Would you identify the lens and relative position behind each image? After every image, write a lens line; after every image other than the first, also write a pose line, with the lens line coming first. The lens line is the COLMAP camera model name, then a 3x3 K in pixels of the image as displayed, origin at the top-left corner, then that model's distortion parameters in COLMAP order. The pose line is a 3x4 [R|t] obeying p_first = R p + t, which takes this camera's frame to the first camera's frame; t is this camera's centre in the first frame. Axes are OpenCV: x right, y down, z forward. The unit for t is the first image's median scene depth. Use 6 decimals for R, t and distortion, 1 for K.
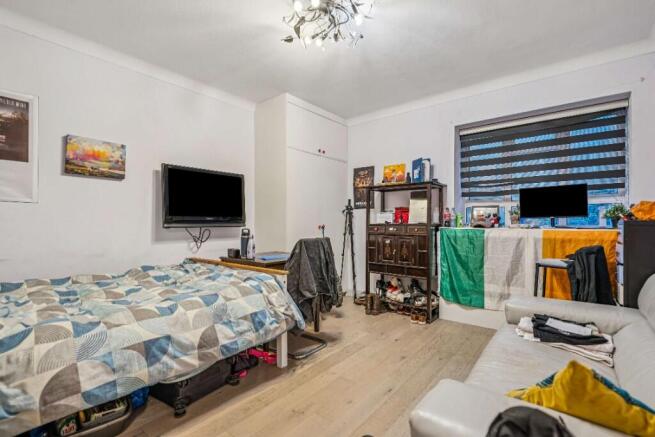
lens RADIAL K [[310.9, 0, 332.2], [0, 310.9, 219.7], [0, 0, 1]] dist [0.004124, -0.002195]
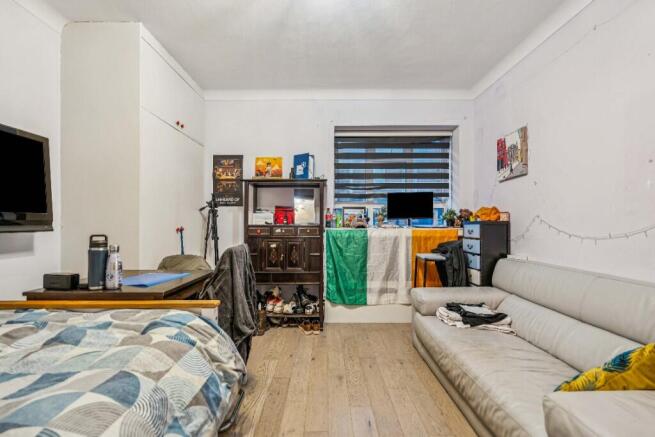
lens RADIAL K [[310.9, 0, 327.4], [0, 310.9, 221.1], [0, 0, 1]] dist [0.004124, -0.002195]
pose [[0.769129, 0.002424, 0.639089, -0.281736], [-0.003414, 0.999994, 0.000316, 0.002516], [-0.639084, -0.002424, 0.769133, 0.276090]]
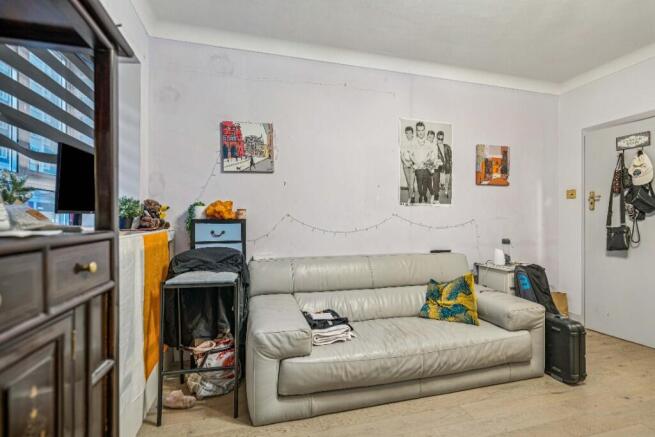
lens RADIAL K [[310.9, 0, 328.2], [0, 310.9, 218.1], [0, 0, 1]] dist [0.004124, -0.002195]
pose [[-0.808388, 0.003092, 0.588642, 0.059718], [-0.005088, 0.999912, -0.012238, 0.007078], [-0.588628, -0.012888, -0.808301, 1.180356]]
